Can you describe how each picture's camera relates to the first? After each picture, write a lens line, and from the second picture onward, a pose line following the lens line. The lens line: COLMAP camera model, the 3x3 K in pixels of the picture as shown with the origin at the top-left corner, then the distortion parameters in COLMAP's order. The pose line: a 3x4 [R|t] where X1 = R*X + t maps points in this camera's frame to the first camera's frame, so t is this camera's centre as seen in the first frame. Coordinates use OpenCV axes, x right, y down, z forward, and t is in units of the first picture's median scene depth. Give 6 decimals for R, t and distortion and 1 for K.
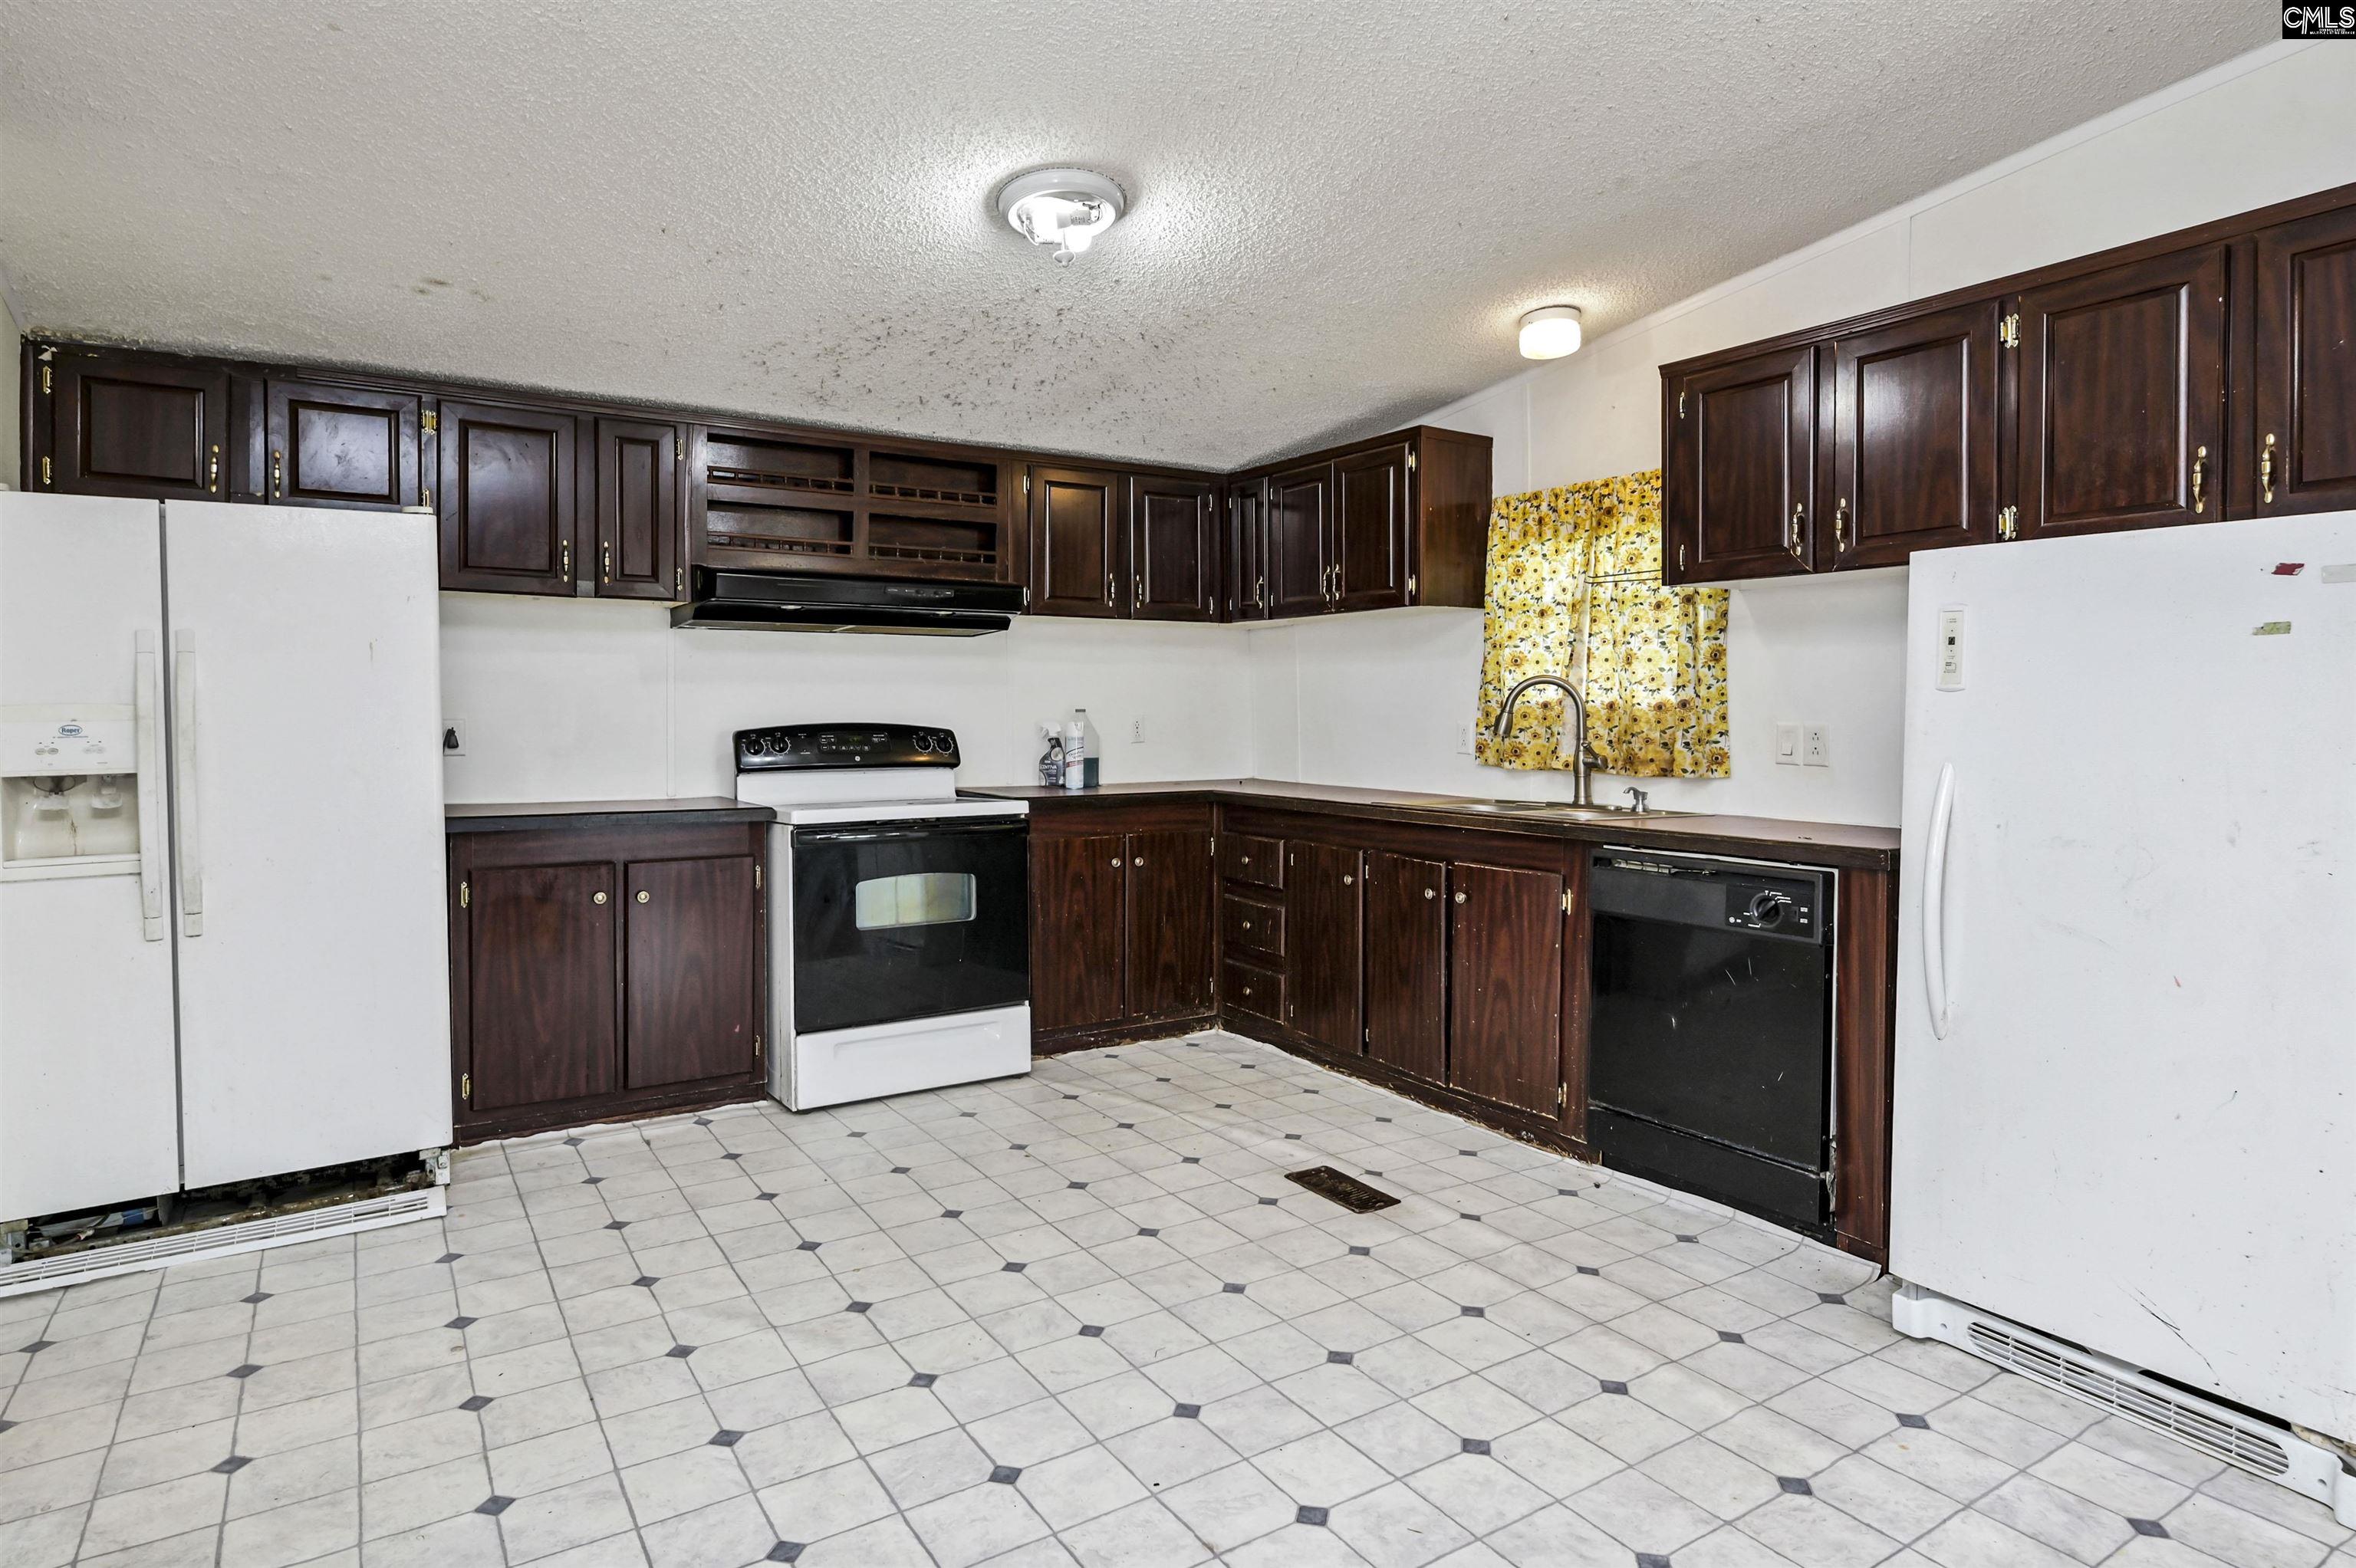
lens RADIAL K [[1255.6, 0, 1188.8], [0, 1255.6, 728.0], [0, 0, 1]] dist [0.001657, -0.001143]
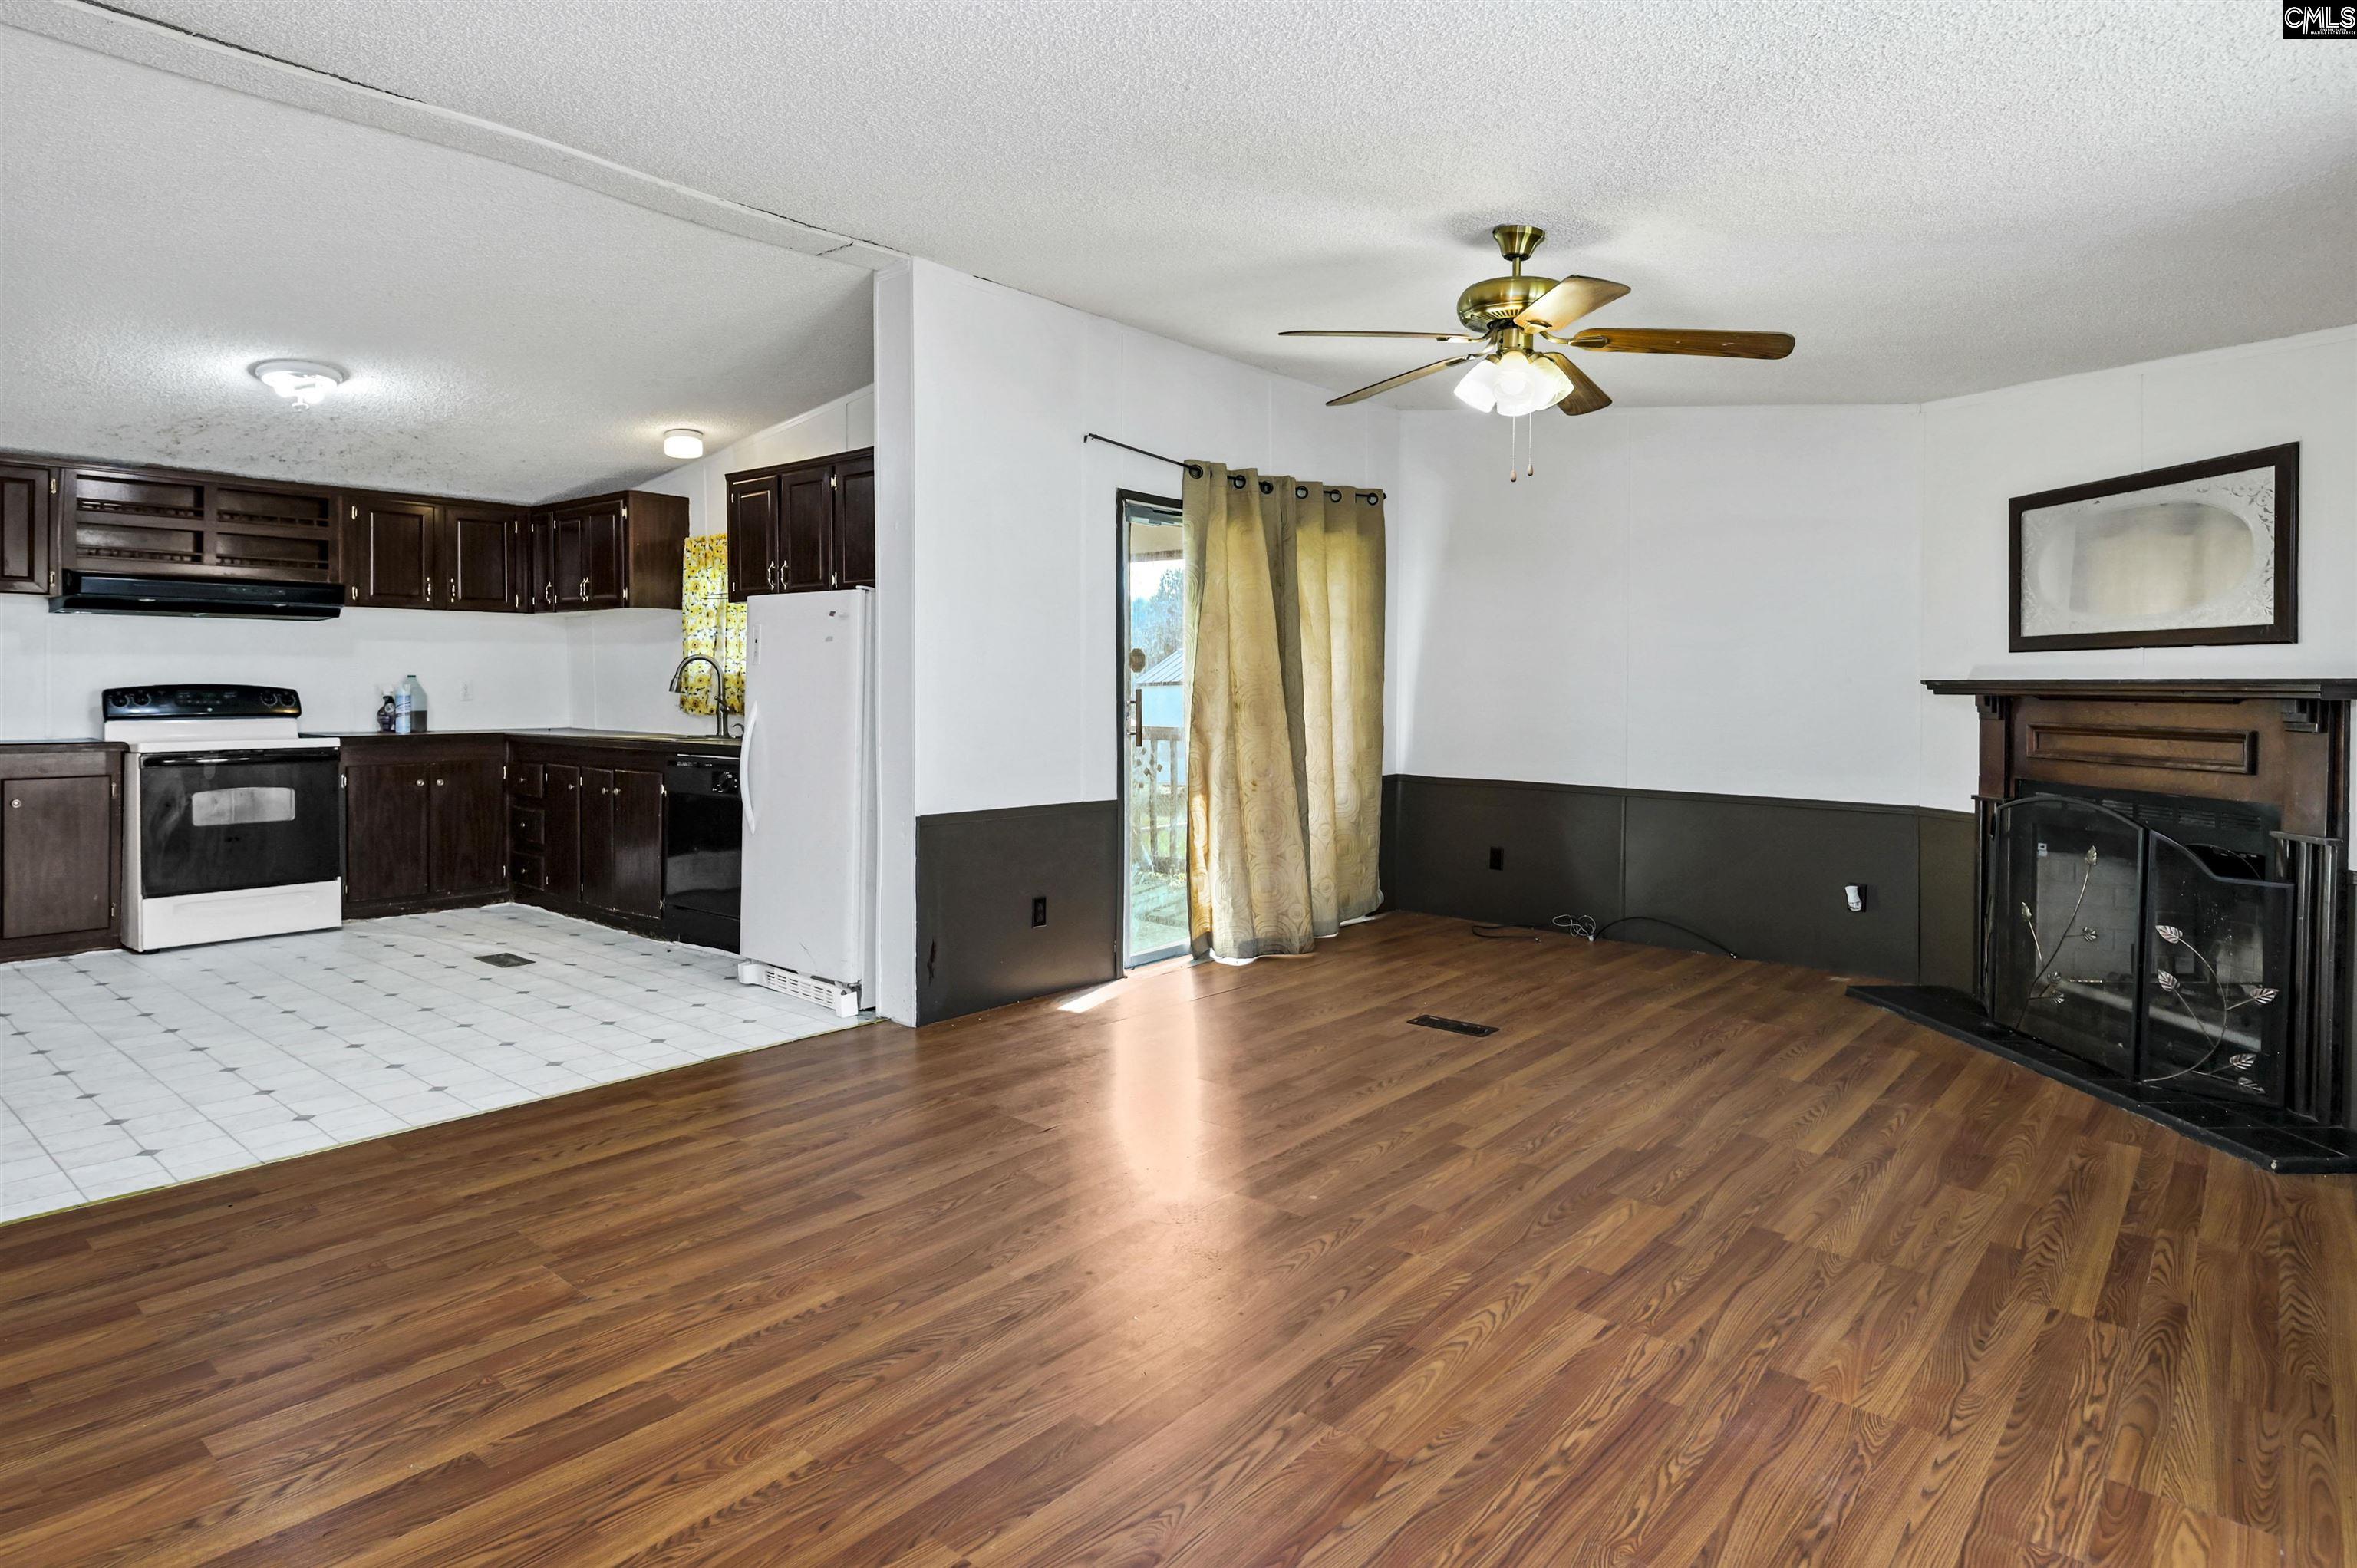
lens RADIAL K [[1307.0, 0, 1153.6], [0, 1307.0, 699.8], [0, 0, 1]] dist [-0.000474, -0.001112]
pose [[0.963845, 0.000564, 0.266462, 0.421539], [0.000058, 0.999997, -0.002327, 0.020313], [-0.266462, 0.002259, 0.963843, -0.784912]]
